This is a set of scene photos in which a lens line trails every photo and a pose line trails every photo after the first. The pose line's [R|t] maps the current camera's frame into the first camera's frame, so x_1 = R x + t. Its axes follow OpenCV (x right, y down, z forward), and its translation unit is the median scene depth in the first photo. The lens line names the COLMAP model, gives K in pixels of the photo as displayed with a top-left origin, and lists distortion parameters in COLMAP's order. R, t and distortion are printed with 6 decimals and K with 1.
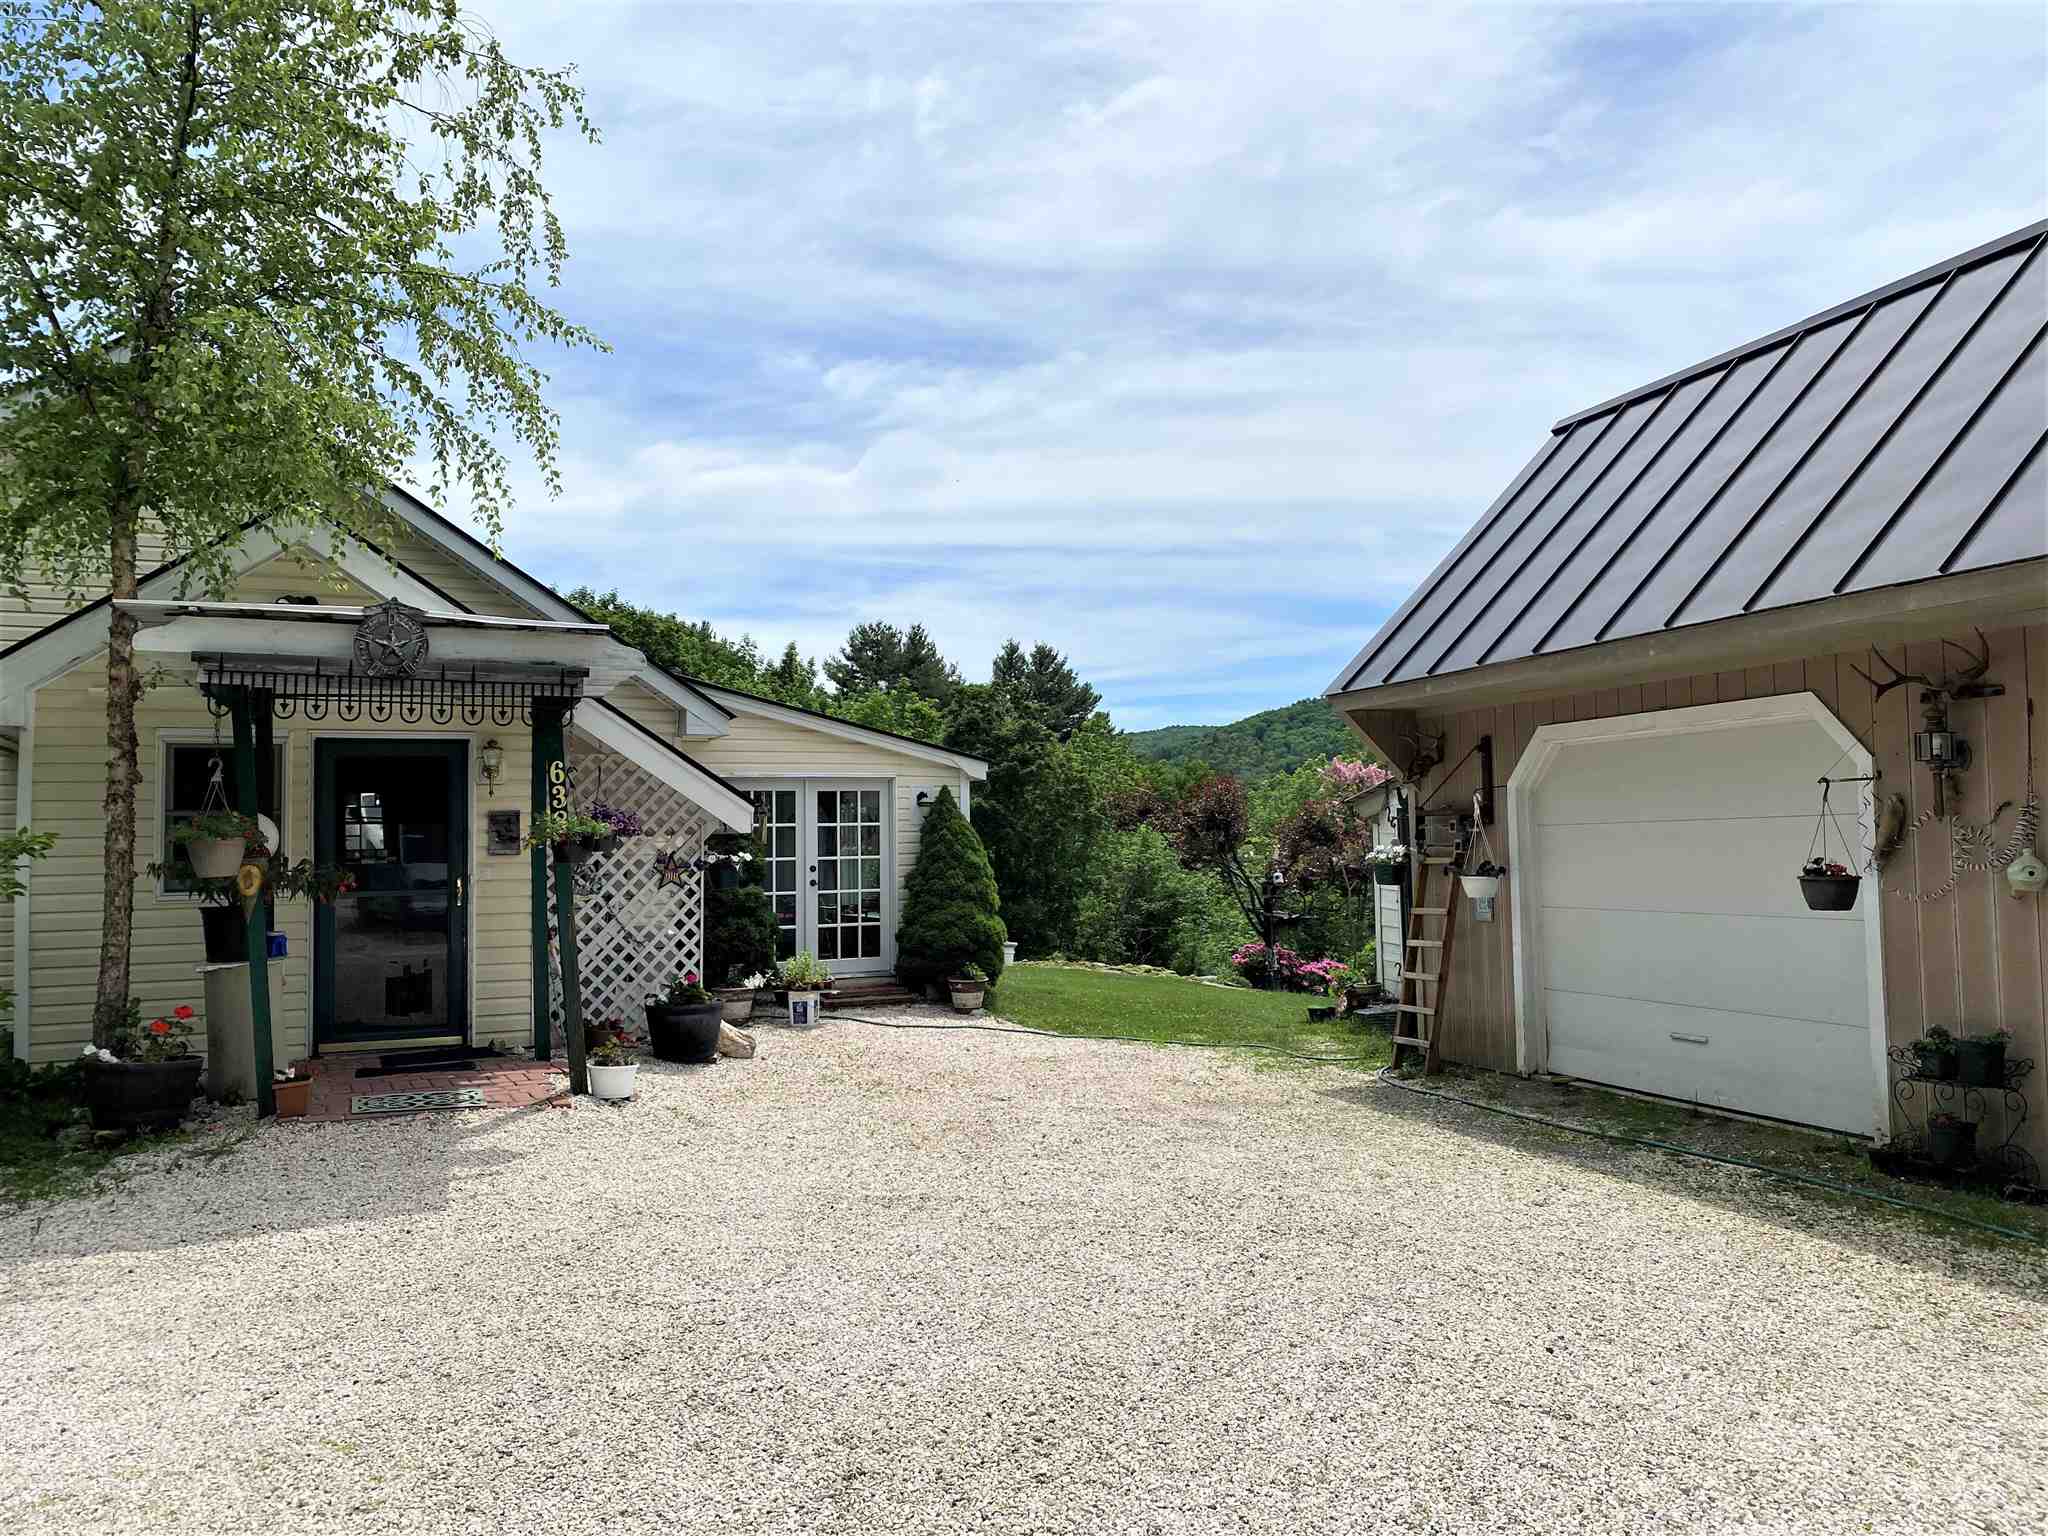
lens RADIAL K [[1583.6, 0, 1018.3], [0, 1583.6, 760.3], [0, 0, 1]] dist [0.082752, -0.046332]
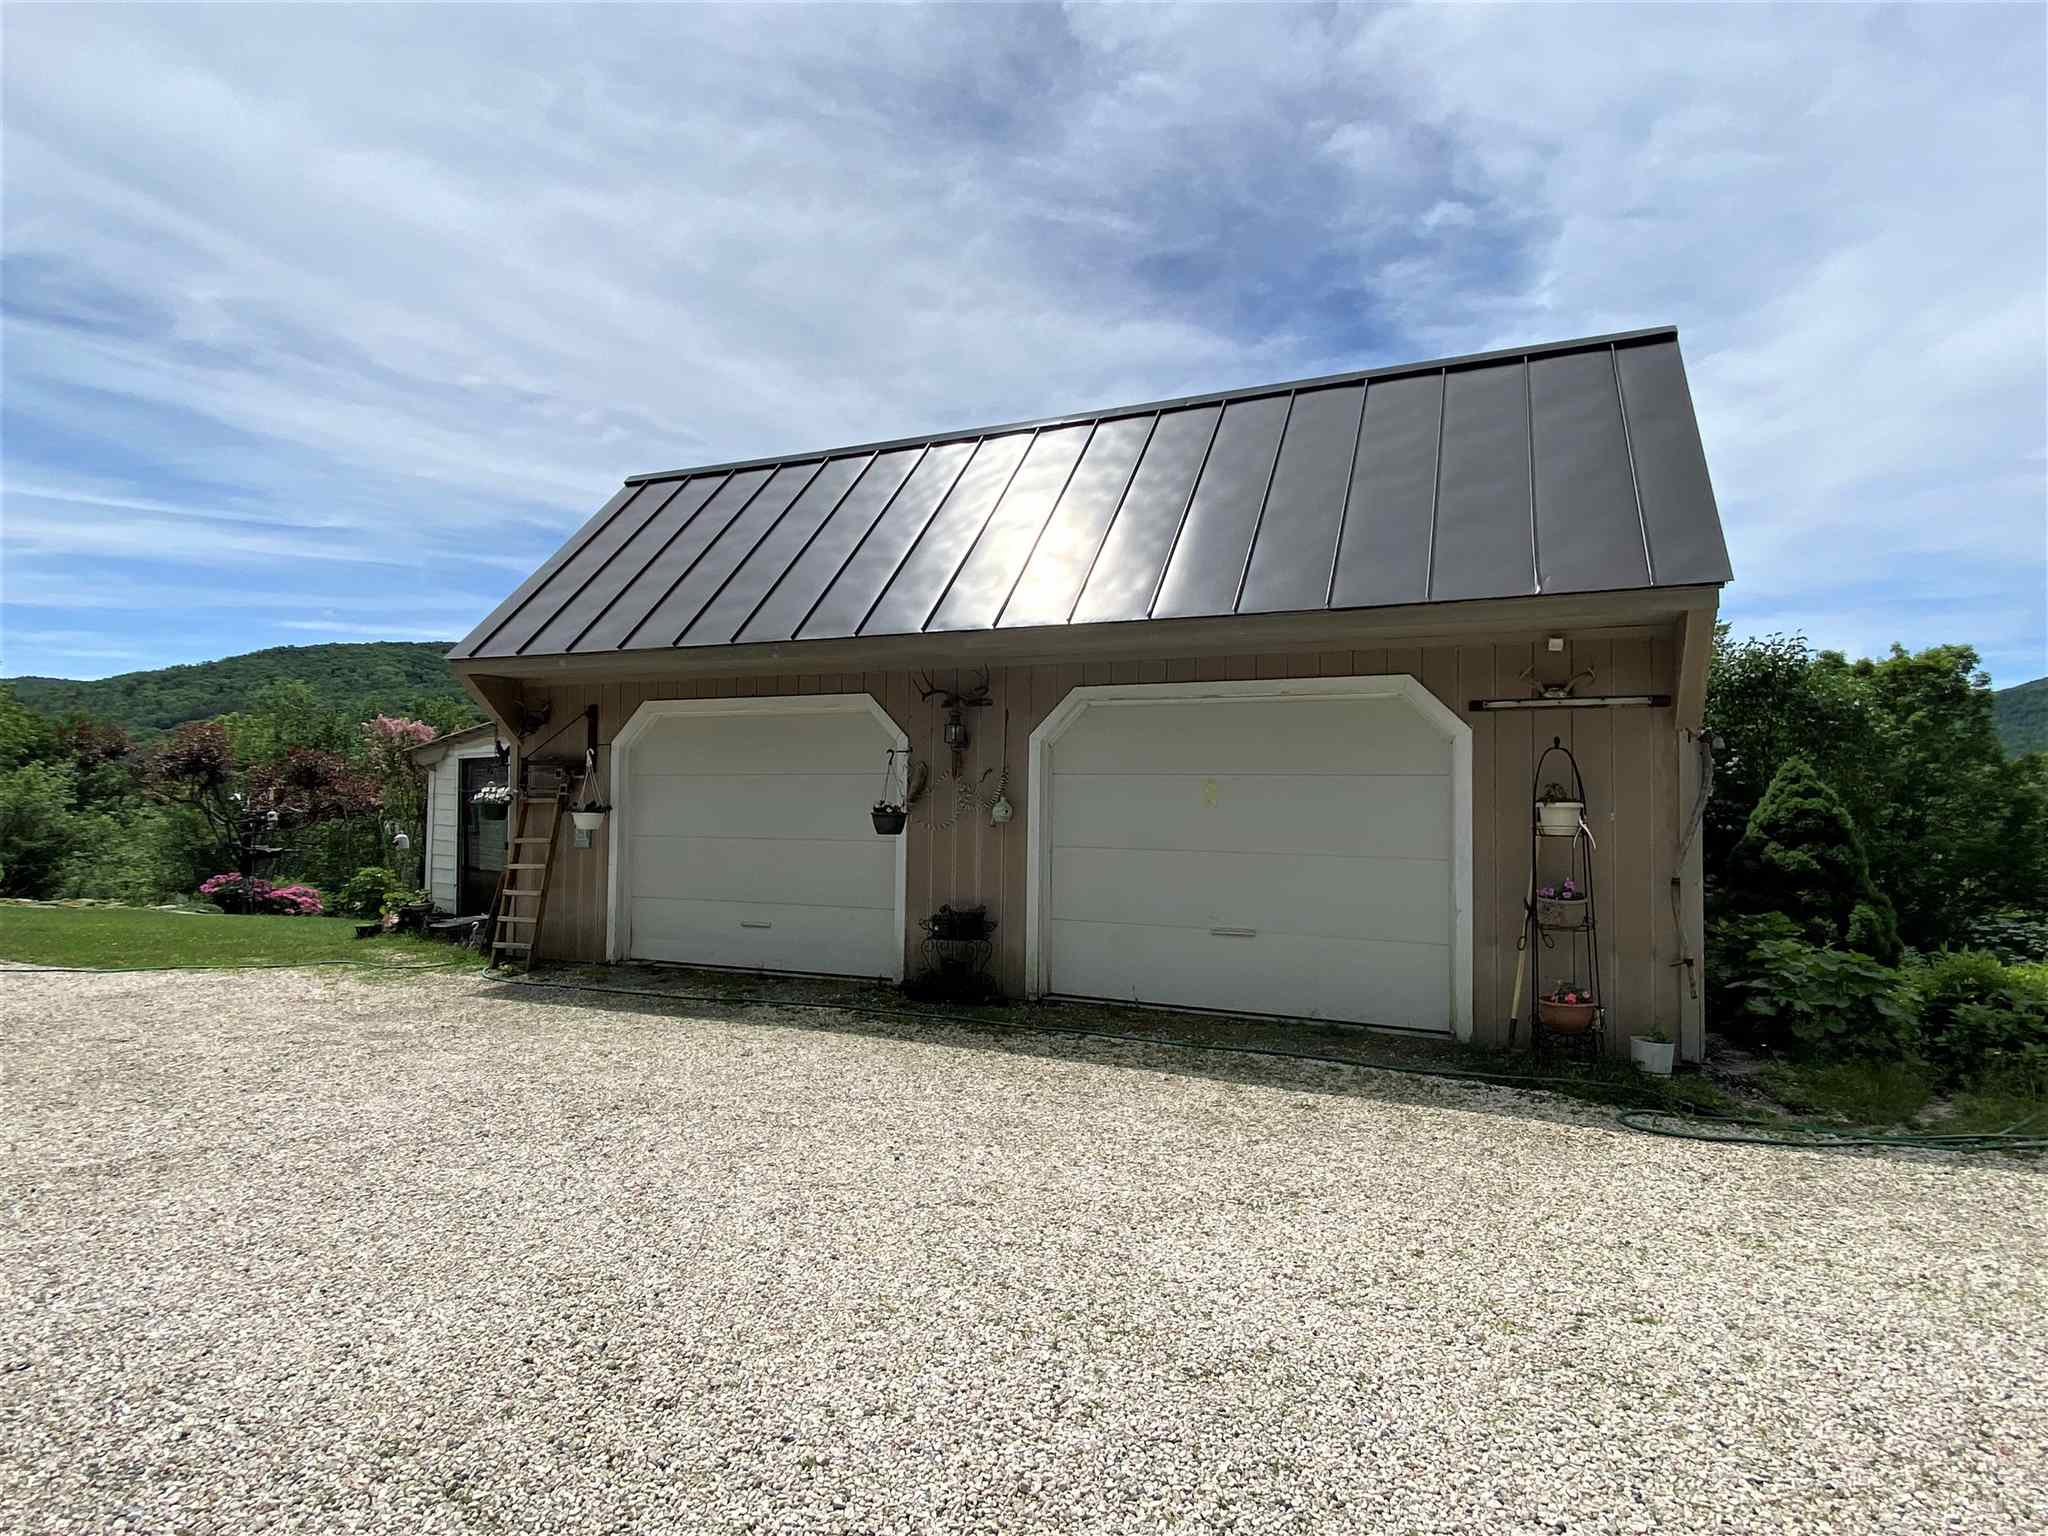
lens RADIAL K [[1085.1, 0, 1012.0], [0, 1085.1, 778.7], [0, 0, 1]] dist [0.006541, -0.008808]
pose [[0.664350, 0.035413, 0.746583, -0.128893], [-0.061602, 0.998073, 0.007474, 0.015804], [-0.744879, -0.050956, 0.665251, 0.148811]]
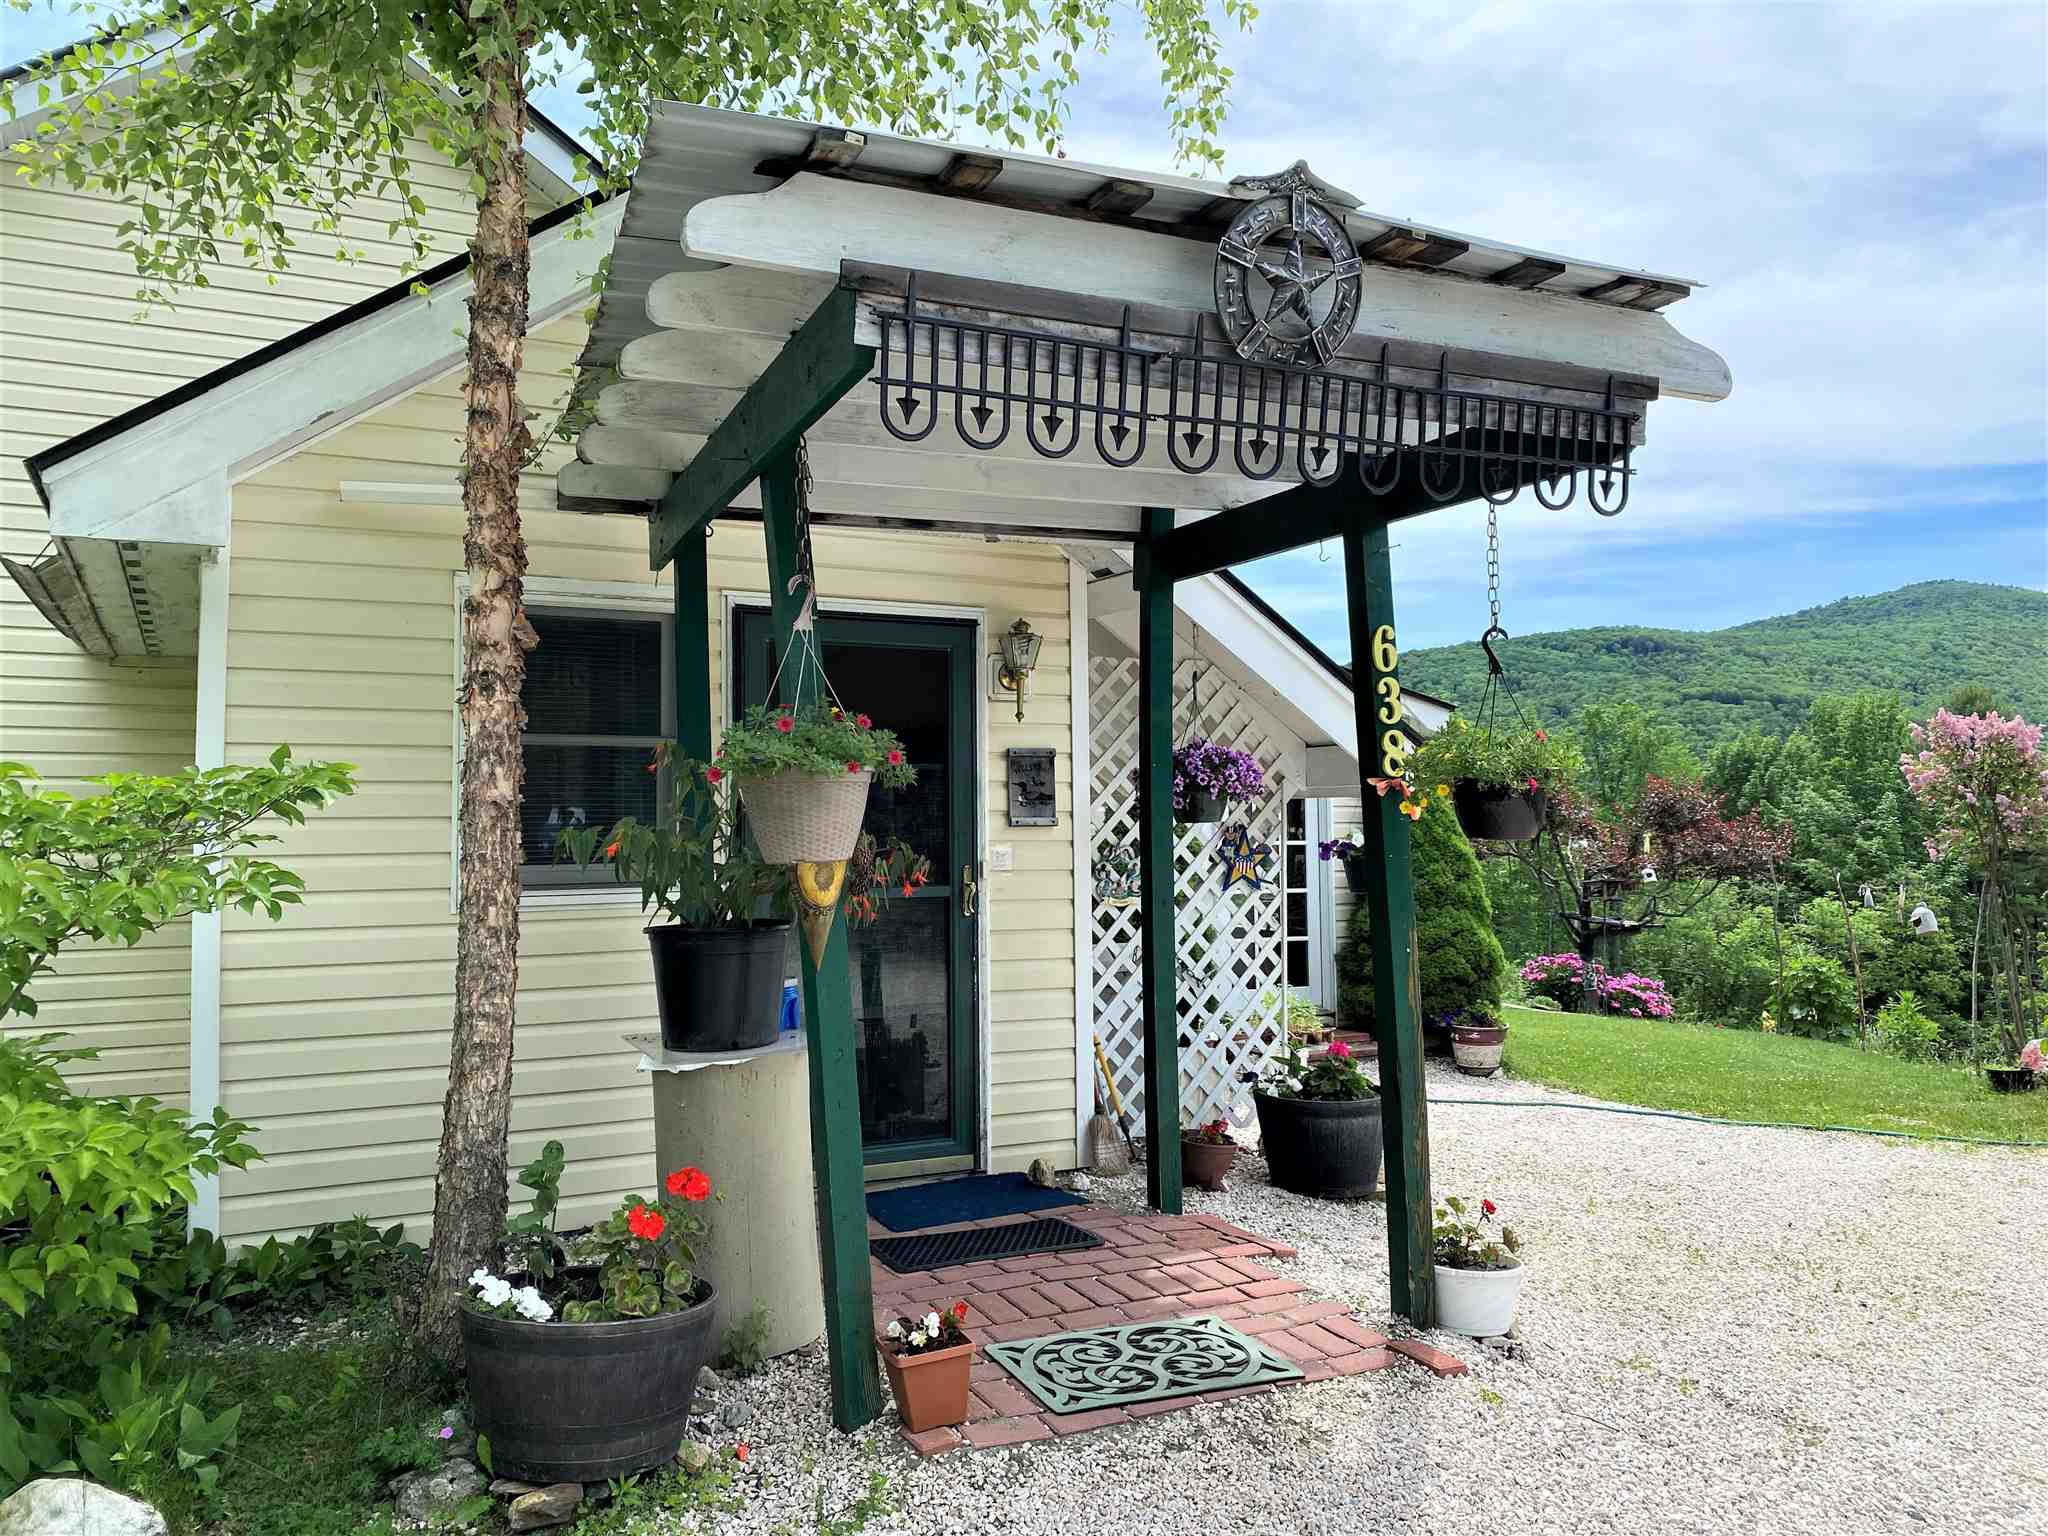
lens RADIAL K [[1583.6, 0, 1053.9], [0, 1583.6, 755.7], [0, 0, 1]] dist [0.082752, -0.046332]
pose [[0.998541, 0.015345, 0.051771, -0.380645], [-0.015525, 0.999875, 0.003082, 0.036123], [-0.051717, -0.003881, 0.998654, 0.494541]]
